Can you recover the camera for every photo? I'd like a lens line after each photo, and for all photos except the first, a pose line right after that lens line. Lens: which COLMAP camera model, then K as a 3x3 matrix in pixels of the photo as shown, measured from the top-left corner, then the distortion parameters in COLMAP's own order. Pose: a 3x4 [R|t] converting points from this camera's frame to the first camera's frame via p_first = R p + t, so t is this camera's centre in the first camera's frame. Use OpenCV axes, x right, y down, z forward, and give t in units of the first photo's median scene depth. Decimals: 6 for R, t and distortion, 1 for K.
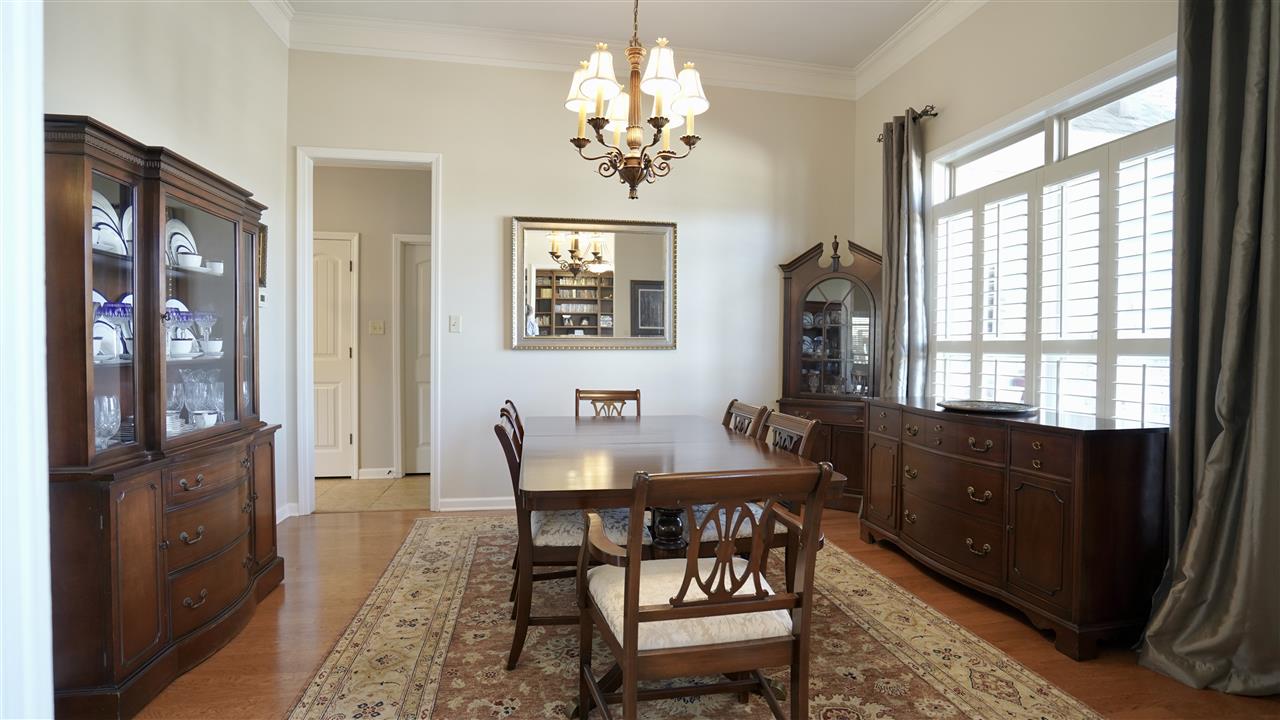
lens RADIAL K [[598.4, 0, 636.9], [0, 598.4, 358.6], [0, 0, 1]] dist [-0.029282, 0.000093]
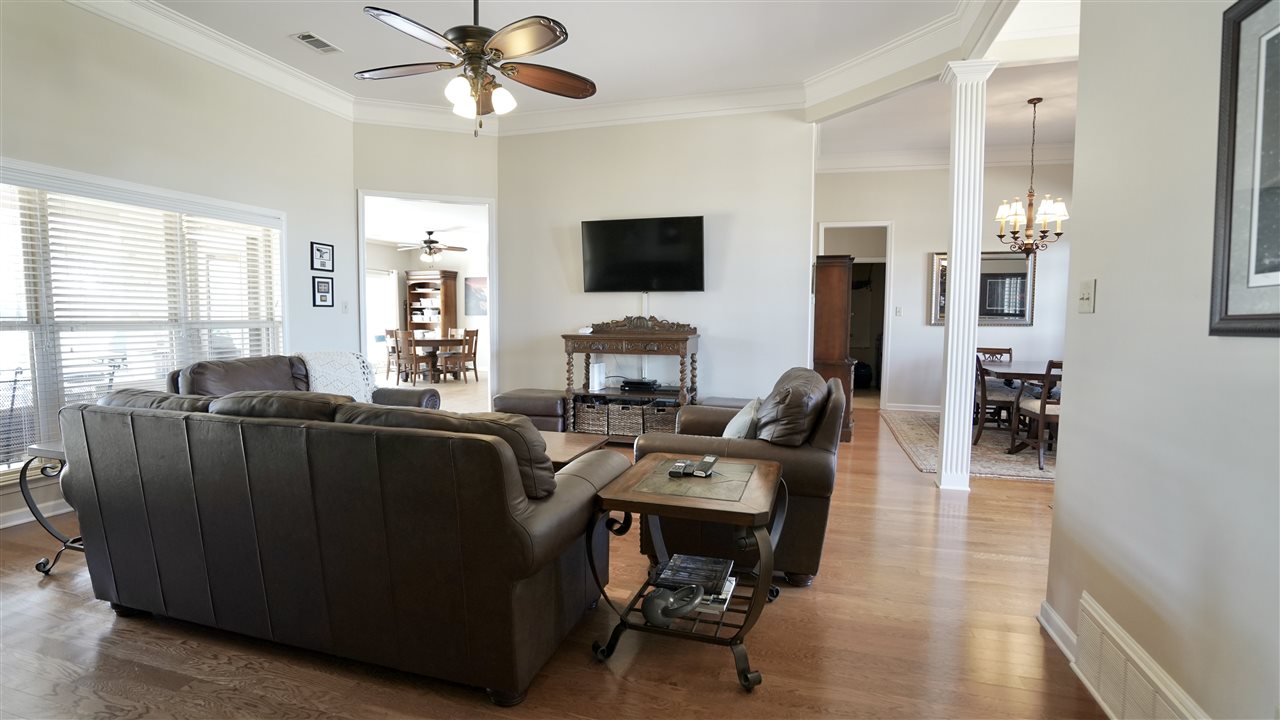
lens RADIAL K [[598.4, 0, 636.9], [0, 598.4, 358.6], [0, 0, 1]] dist [-0.029282, 0.000093]
pose [[0.898374, 0.033160, -0.437977, -0.234980], [-0.012438, 0.998667, 0.050098, 0.007567], [0.439055, -0.039559, 0.897589, -1.145354]]
